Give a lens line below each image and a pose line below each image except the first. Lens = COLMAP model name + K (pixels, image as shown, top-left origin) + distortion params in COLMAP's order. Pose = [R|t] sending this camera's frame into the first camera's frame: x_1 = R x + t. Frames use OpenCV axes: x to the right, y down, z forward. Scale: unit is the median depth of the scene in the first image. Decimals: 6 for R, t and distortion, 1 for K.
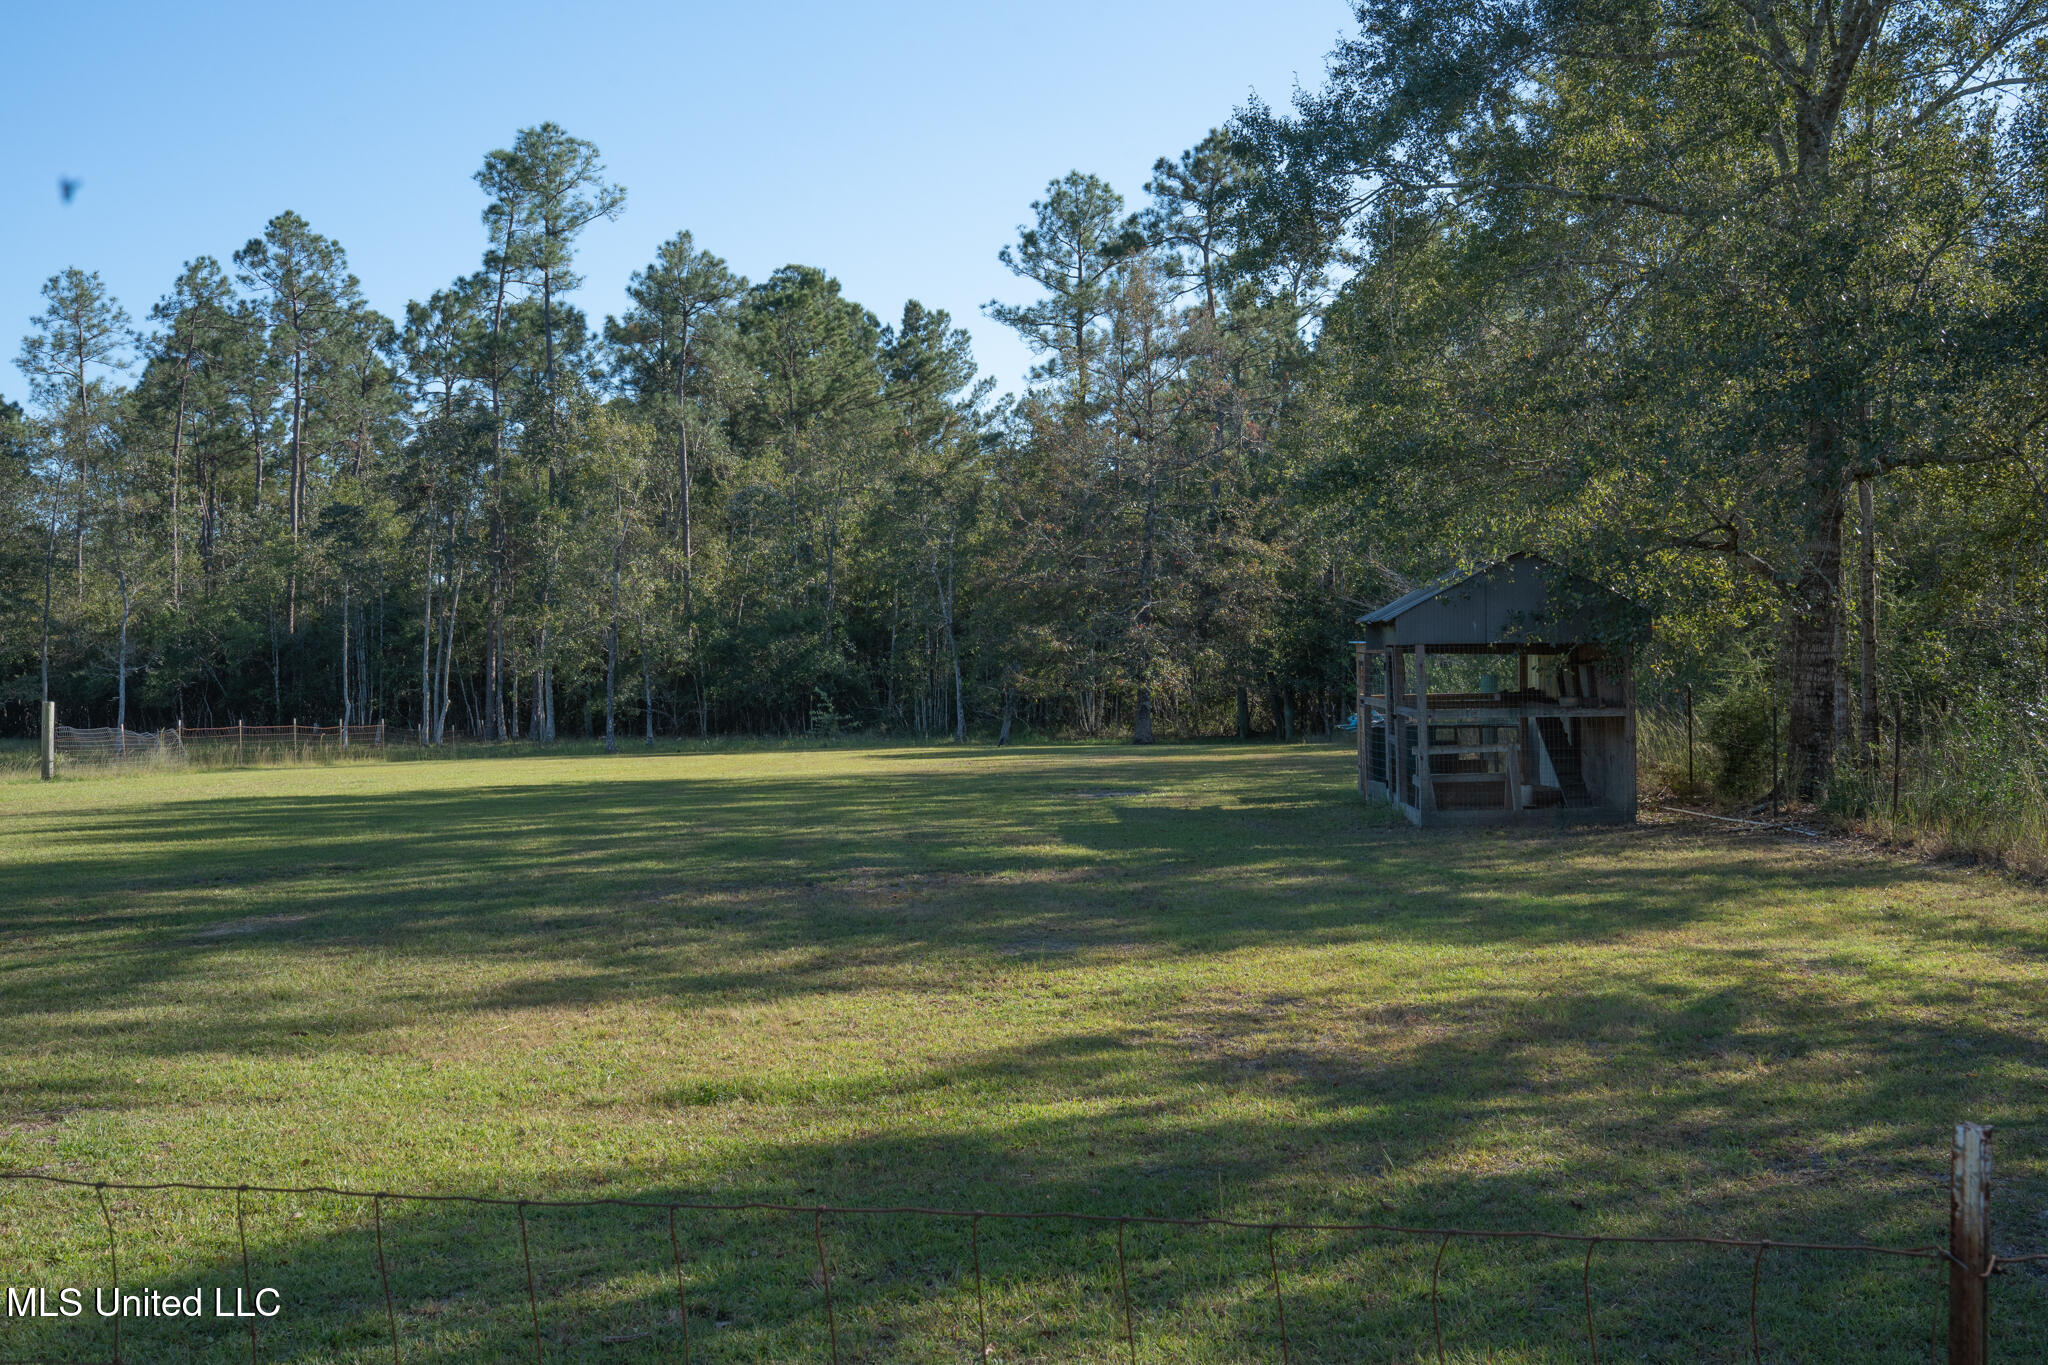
lens RADIAL K [[2047.3, 0, 1024.0], [0, 2047.3, 682.5], [0, 0, 1]] dist [0.001108, 0.000748]
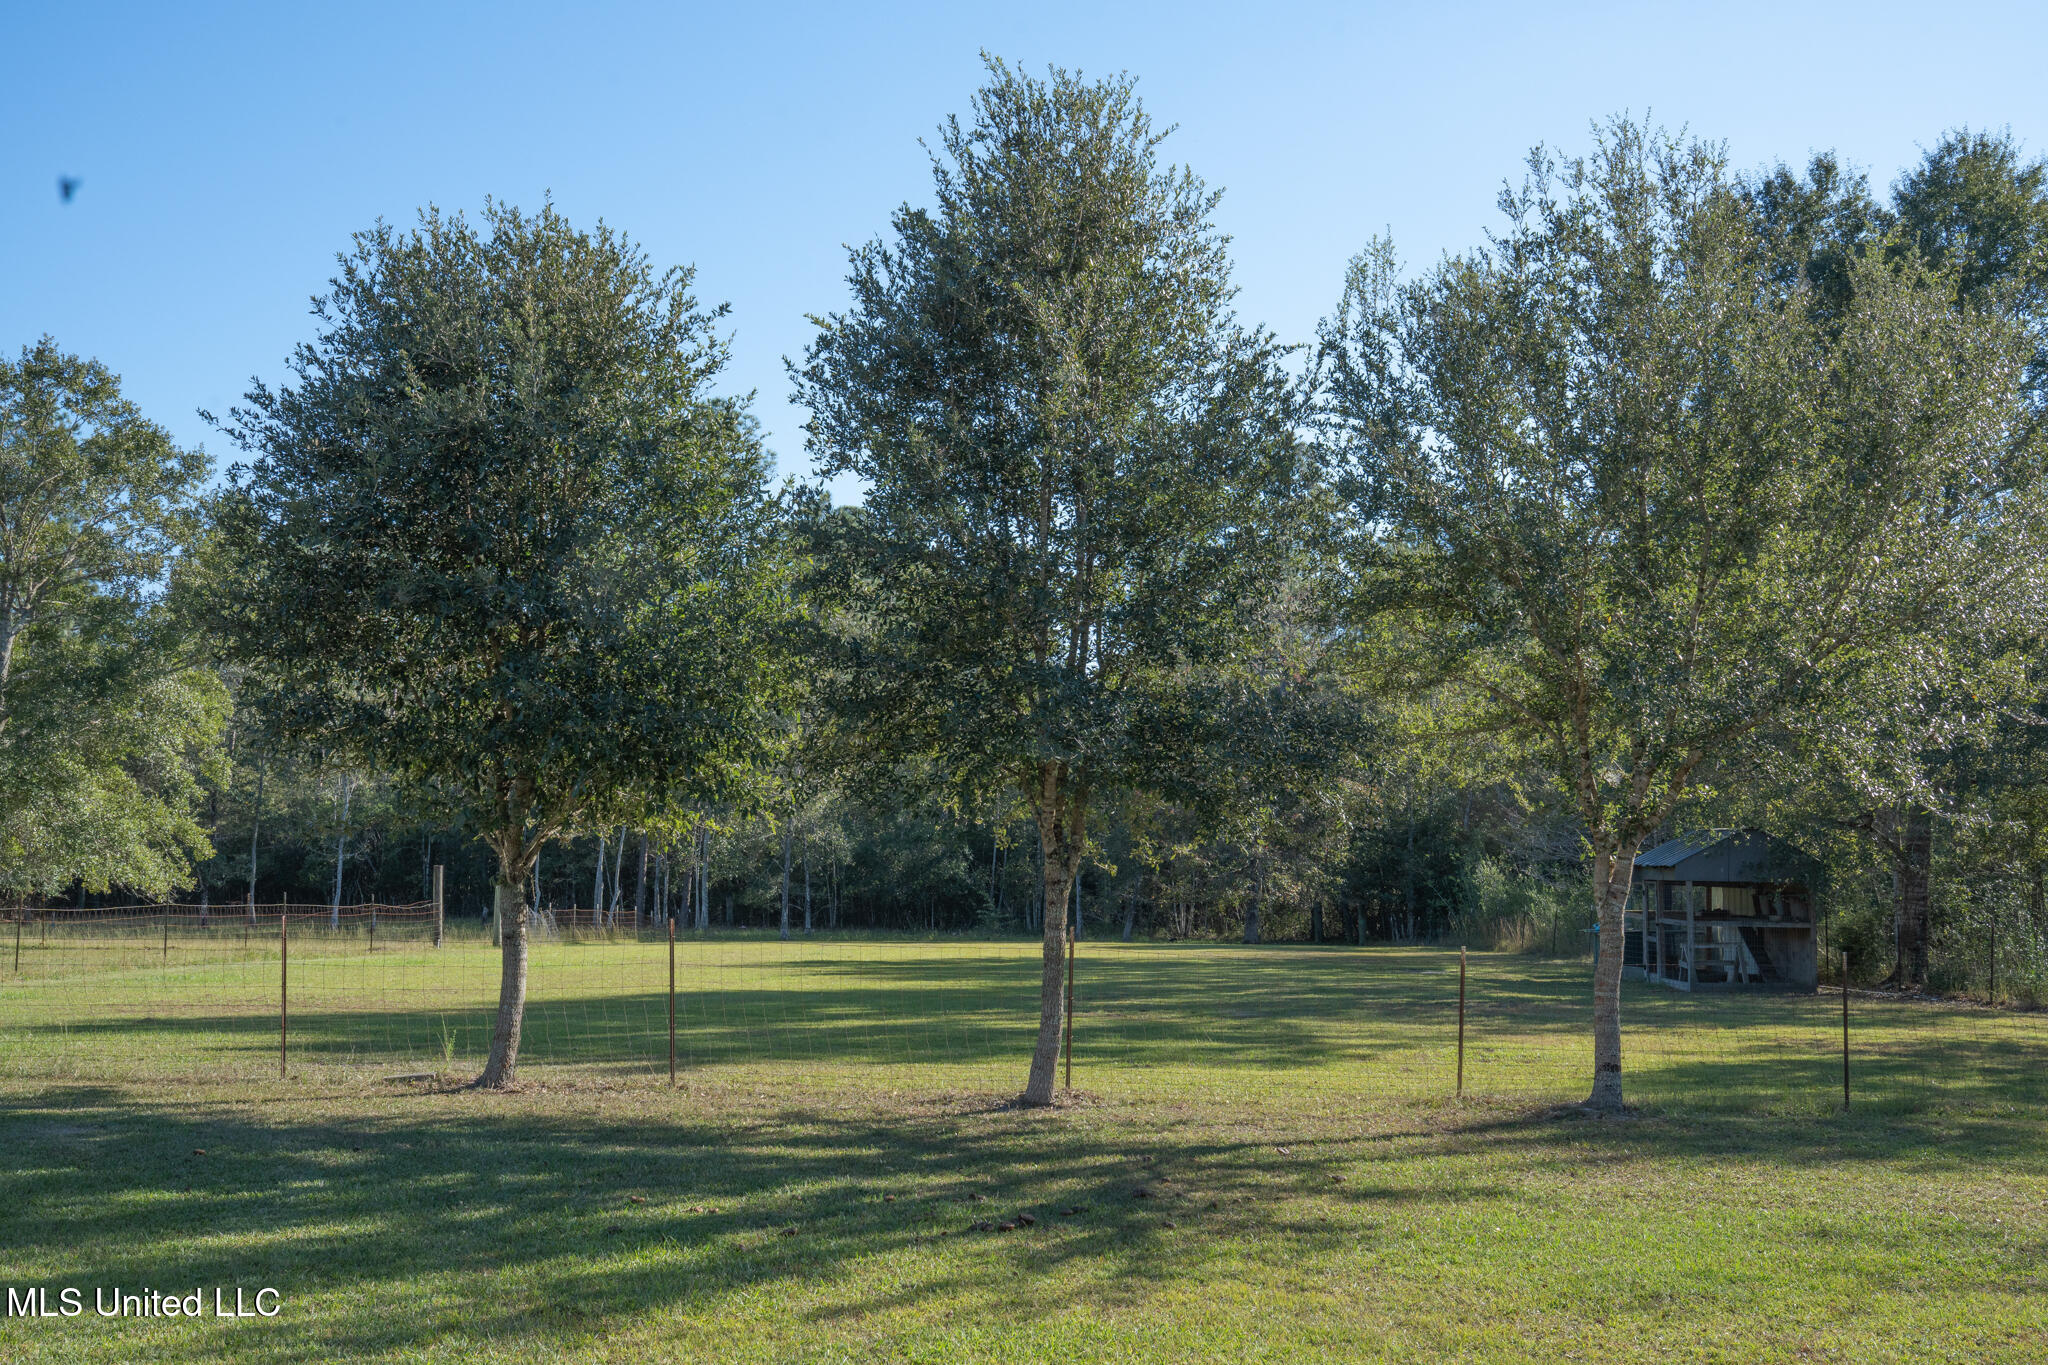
lens RADIAL K [[2088.9, 0, 1024.0], [0, 2088.9, 682.5], [0, 0, 1]] dist [-0.041367, -0.005417]
pose [[0.996857, 0.035508, 0.070823, -0.176699], [-0.028529, 0.994853, -0.097230, 0.000201], [-0.073911, 0.094904, 0.992739, -0.238839]]
